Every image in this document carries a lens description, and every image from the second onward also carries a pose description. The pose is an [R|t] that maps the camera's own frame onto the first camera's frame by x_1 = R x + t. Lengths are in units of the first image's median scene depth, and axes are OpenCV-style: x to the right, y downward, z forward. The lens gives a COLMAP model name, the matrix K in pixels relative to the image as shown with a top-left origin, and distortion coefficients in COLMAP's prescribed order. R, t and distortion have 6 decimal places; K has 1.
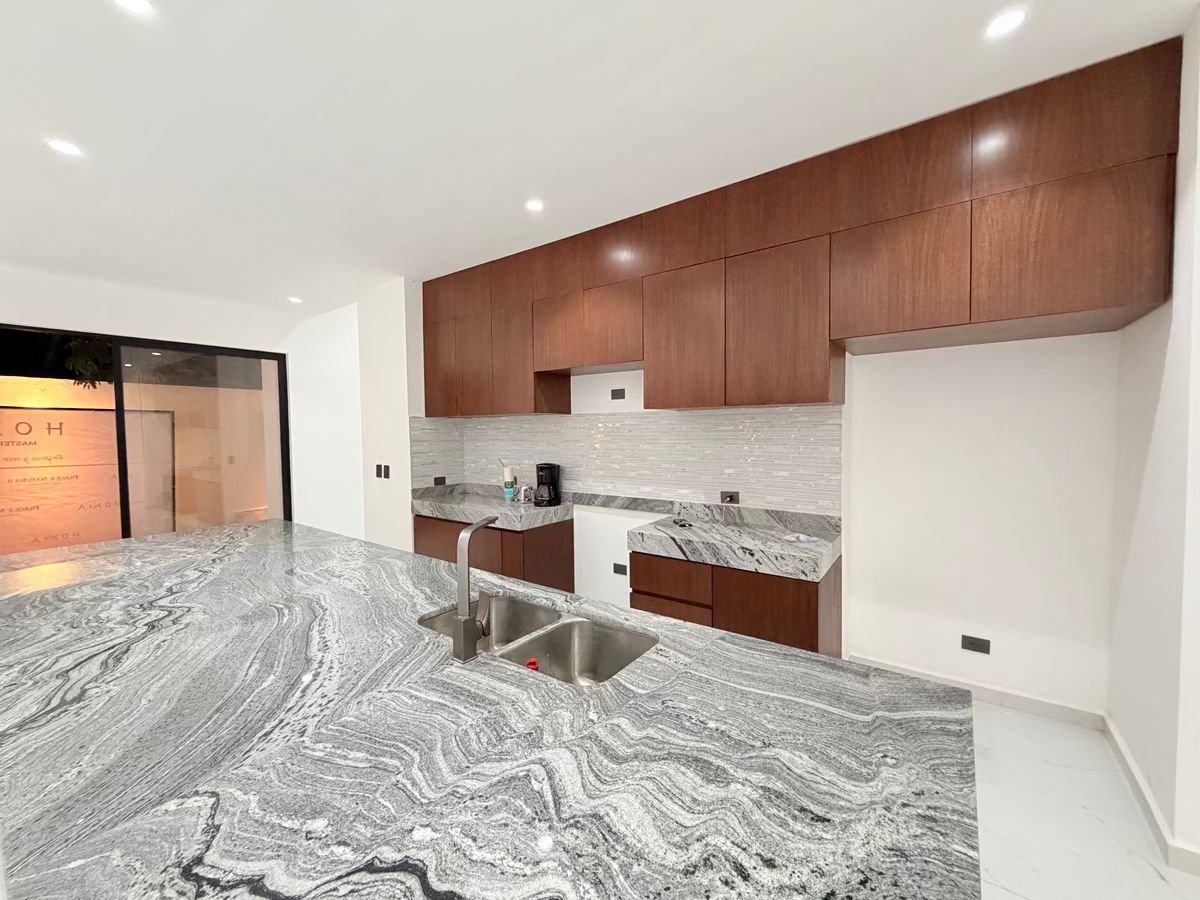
lens RADIAL K [[478.6, 0, 598.5], [0, 478.6, 450.3], [0, 0, 1]] dist [0.000483, -0.000230]
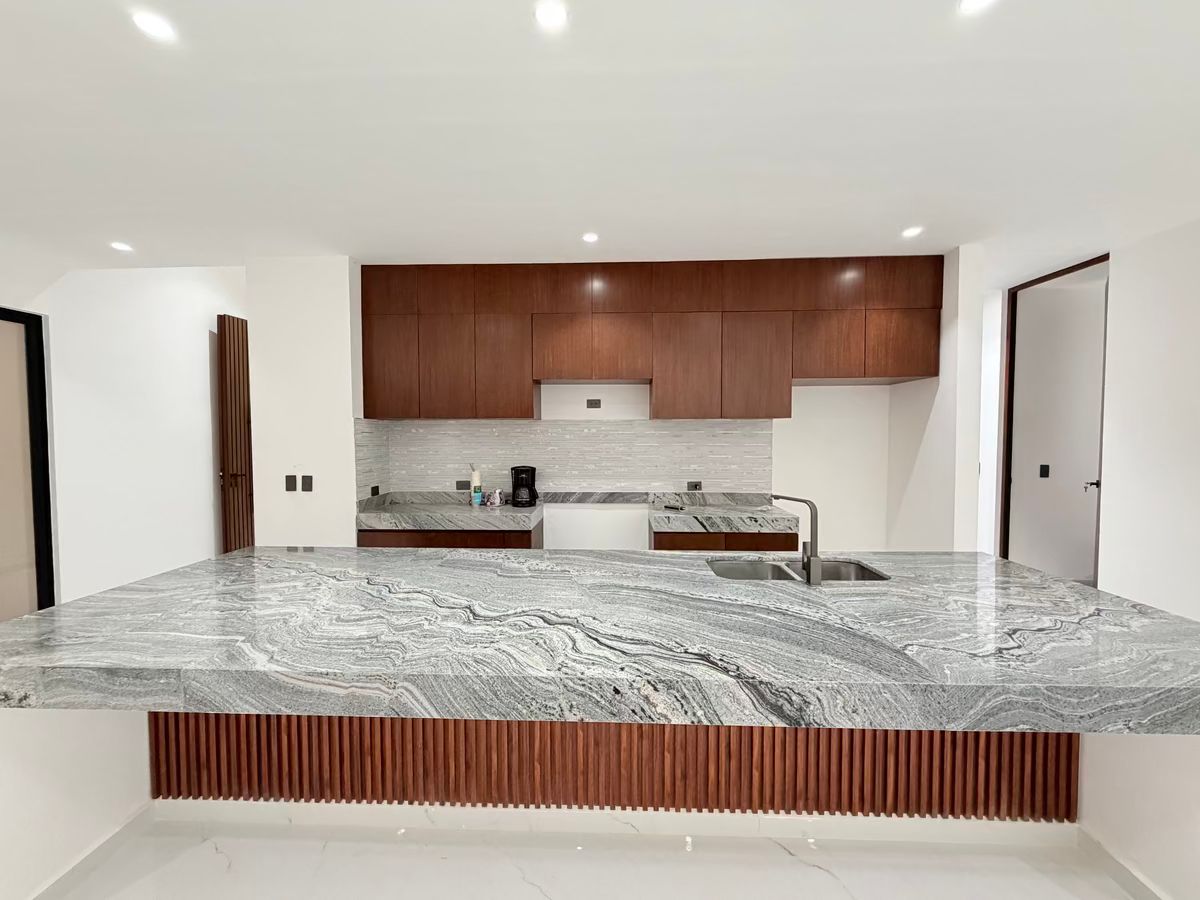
lens RADIAL K [[478.6, 0, 598.5], [0, 478.6, 450.3], [0, 0, 1]] dist [0.000483, -0.000230]
pose [[0.827687, -0.011997, 0.561061, -0.816649], [0.017566, 0.999835, -0.004534, 0.000547], [-0.560915, 0.013608, 0.827762, 0.056512]]
